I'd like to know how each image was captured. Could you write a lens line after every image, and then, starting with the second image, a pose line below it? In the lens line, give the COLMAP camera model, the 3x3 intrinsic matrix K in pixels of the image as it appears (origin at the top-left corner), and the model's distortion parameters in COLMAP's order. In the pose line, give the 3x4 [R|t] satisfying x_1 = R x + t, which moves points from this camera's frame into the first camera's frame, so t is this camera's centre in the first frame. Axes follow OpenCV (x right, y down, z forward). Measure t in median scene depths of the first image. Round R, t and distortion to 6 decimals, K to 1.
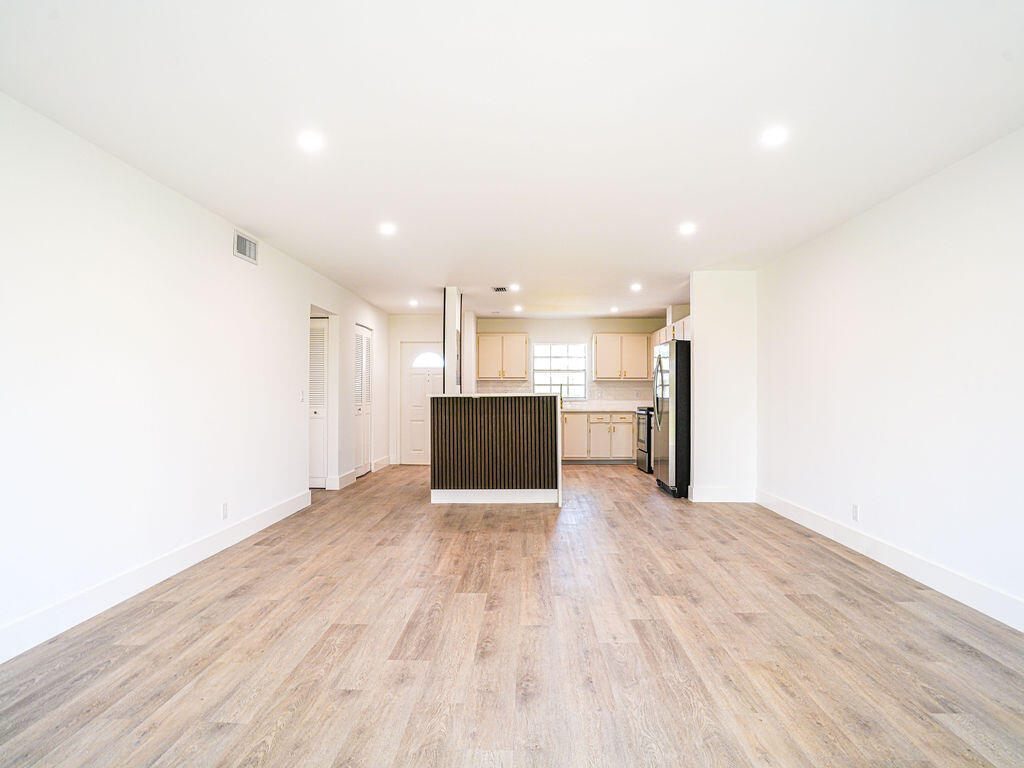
lens RADIAL K [[604.5, 0, 510.2], [0, 604.5, 384.2], [0, 0, 1]] dist [-0.075398, 0.039099]
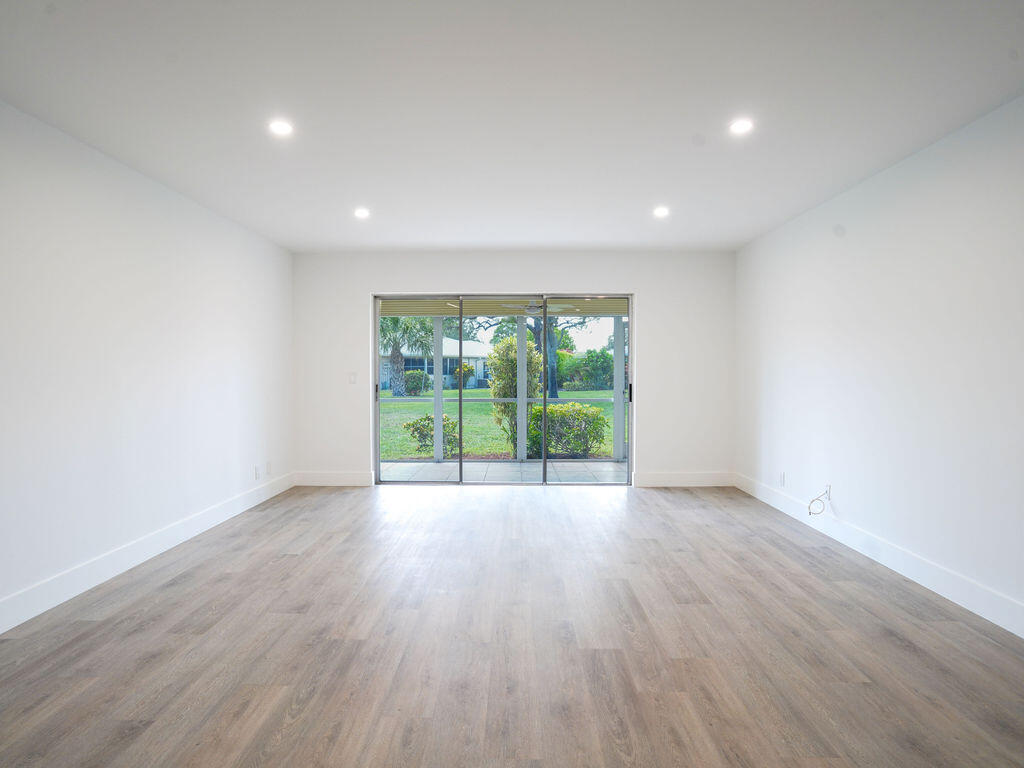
lens RADIAL K [[604.5, 0, 511.5], [0, 604.5, 382.3], [0, 0, 1]] dist [-0.075398, 0.039099]
pose [[-0.999756, 0.000054, -0.022079, 0.071546], [-0.000015, 0.999995, 0.003125, 0.015765], [0.022079, 0.003124, -0.999751, 2.005736]]
